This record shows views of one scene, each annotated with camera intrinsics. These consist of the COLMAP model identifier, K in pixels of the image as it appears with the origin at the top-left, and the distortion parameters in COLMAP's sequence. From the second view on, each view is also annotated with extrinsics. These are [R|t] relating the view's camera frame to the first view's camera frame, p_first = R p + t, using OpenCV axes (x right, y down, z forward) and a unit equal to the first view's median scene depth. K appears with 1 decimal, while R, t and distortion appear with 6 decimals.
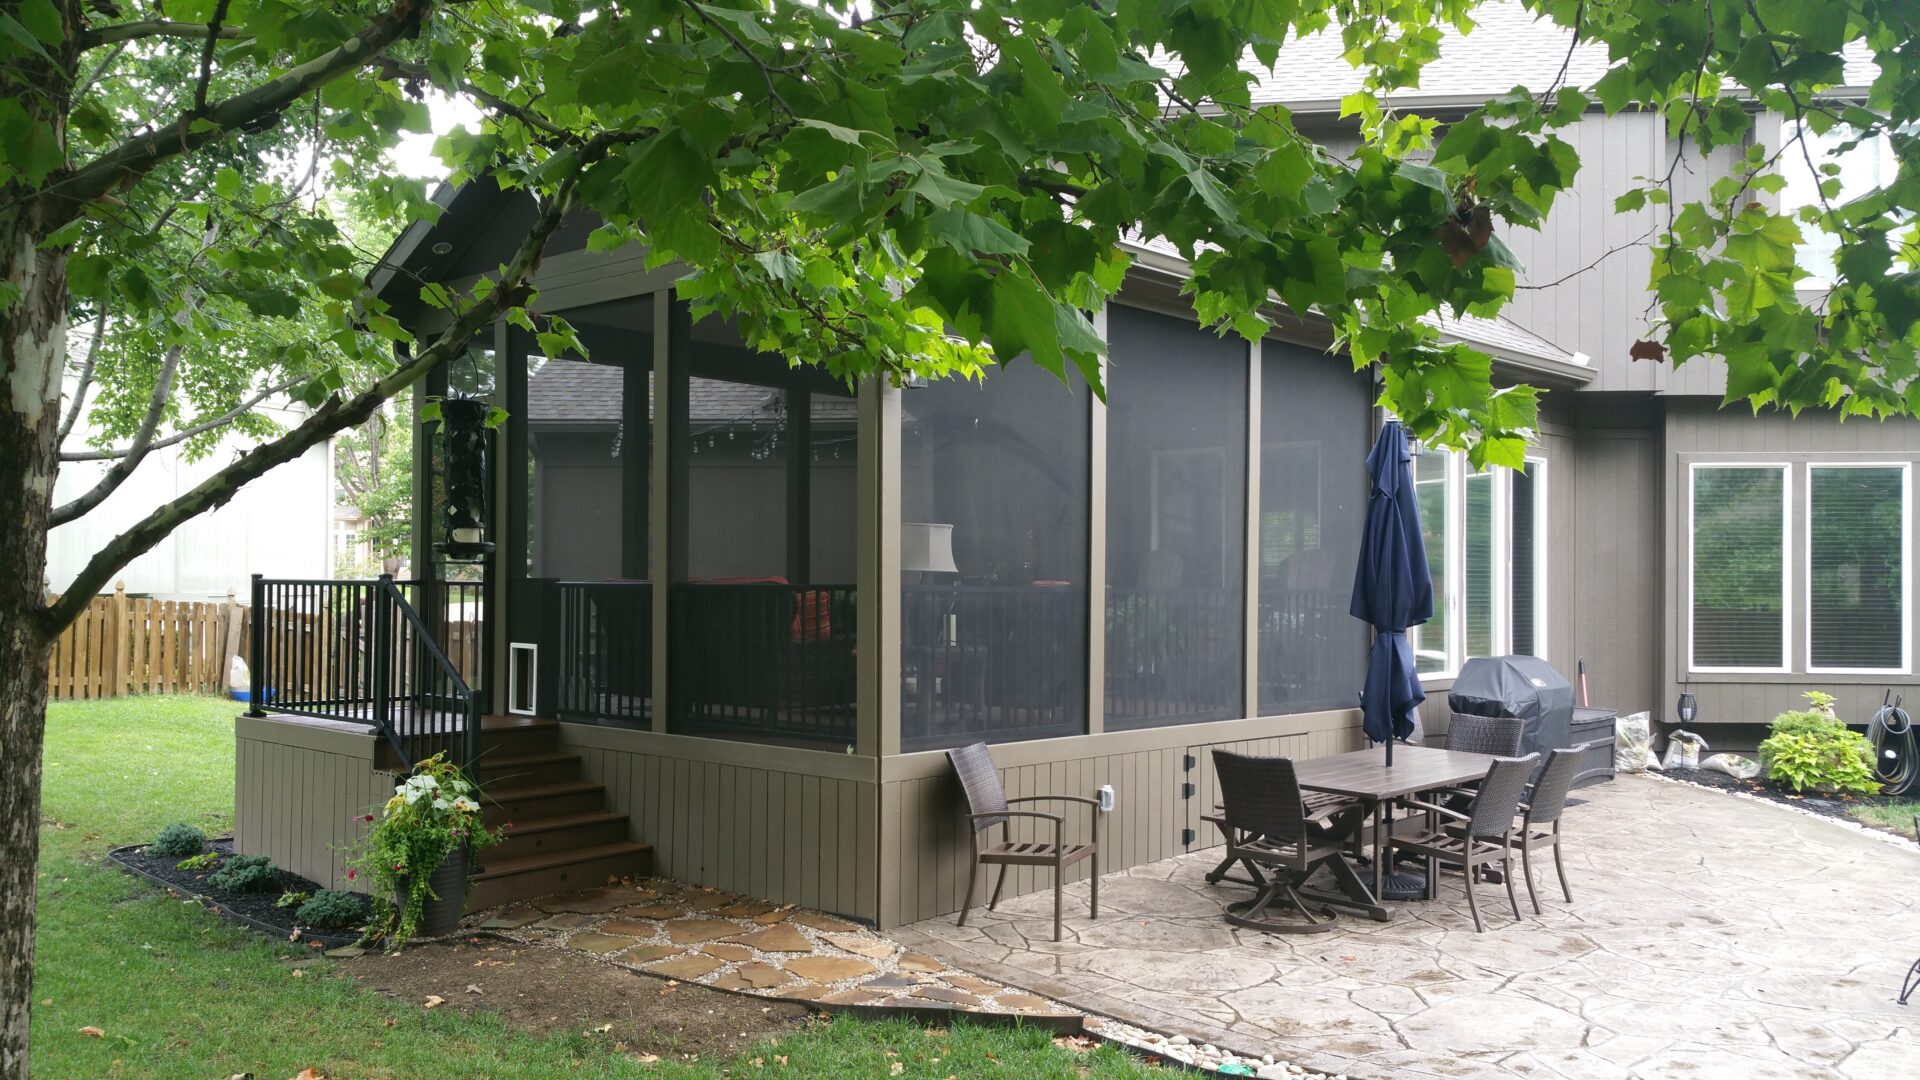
lens RADIAL K [[1540.9, 0, 946.5], [0, 1540.9, 571.6], [0, 0, 1]] dist [0.140524, -0.296122]
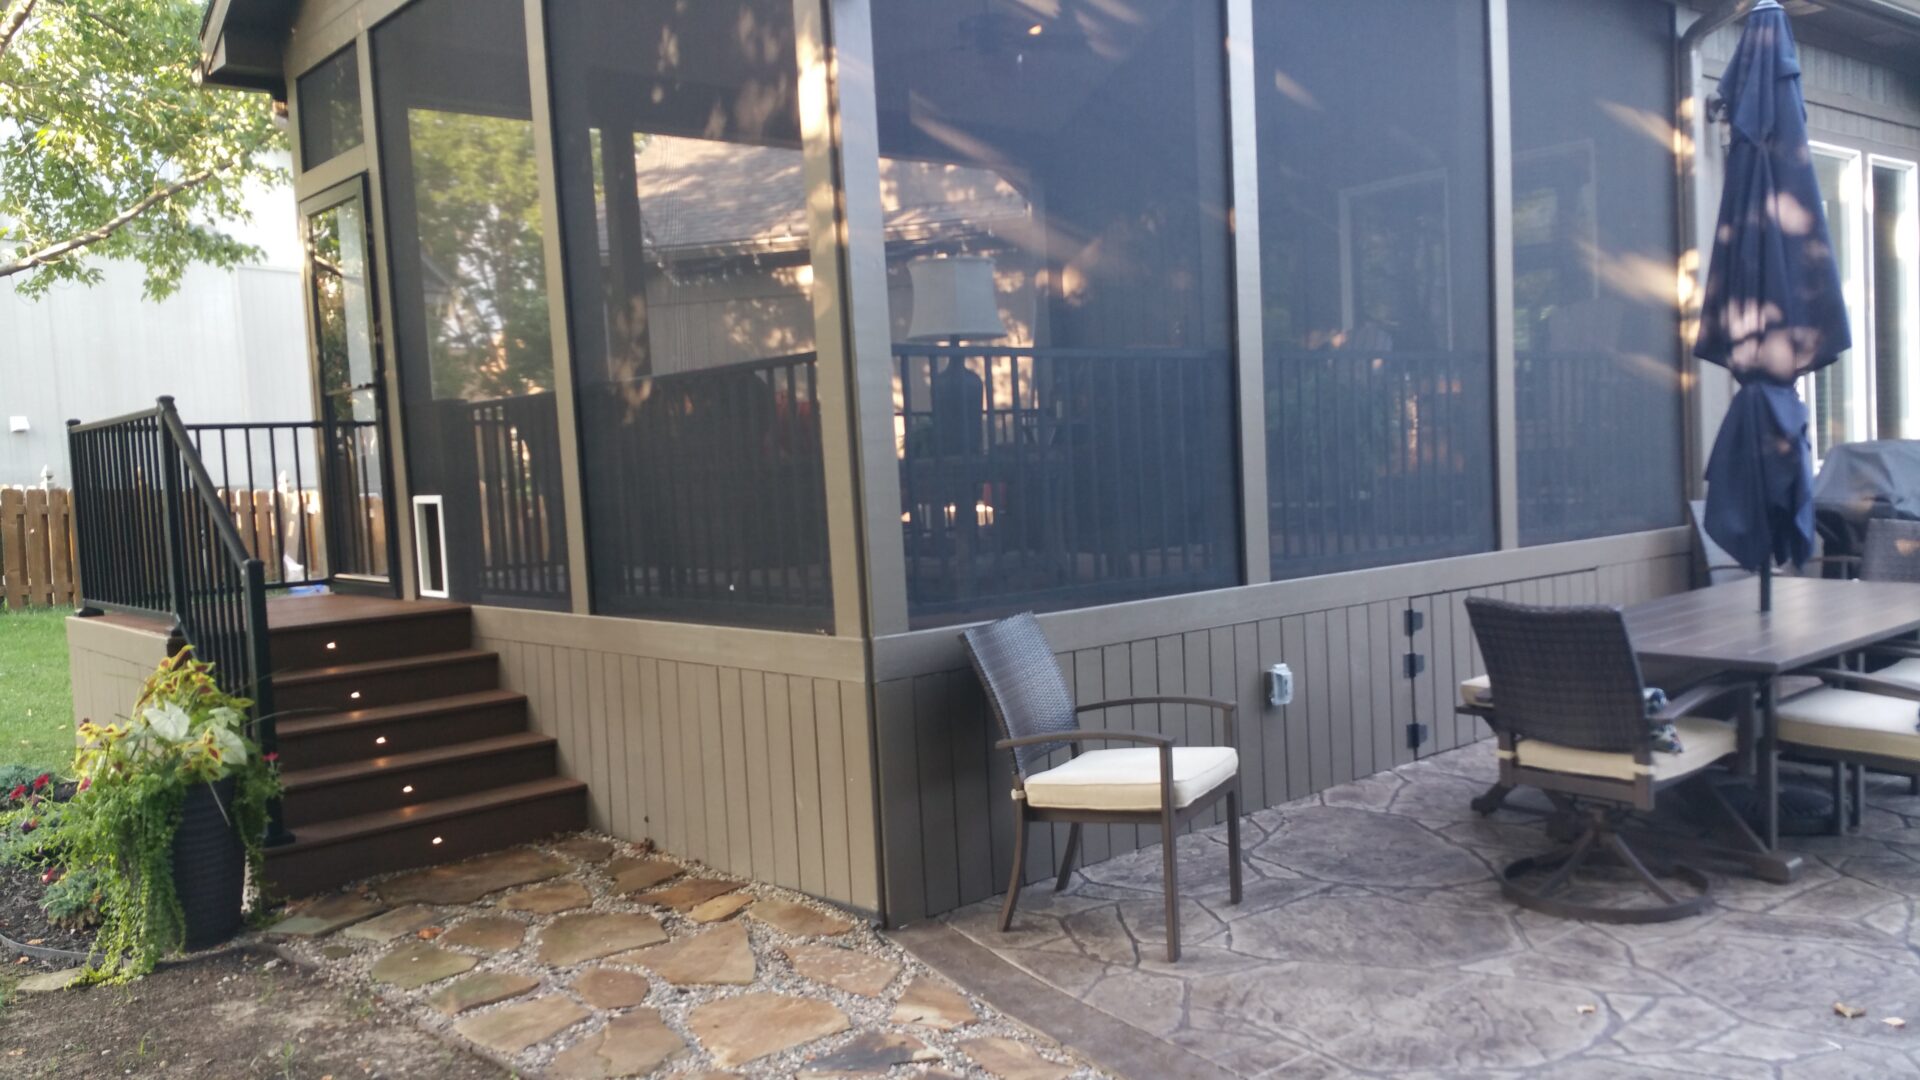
lens RADIAL K [[1543.0, 0, 965.7], [0, 1543.0, 541.4], [0, 0, 1]] dist [0.121205, -0.203274]
pose [[0.991944, -0.052910, -0.115098, 0.048896], [0.059993, 0.996456, 0.058967, 0.041060], [0.111570, -0.065397, 0.991602, 0.341937]]
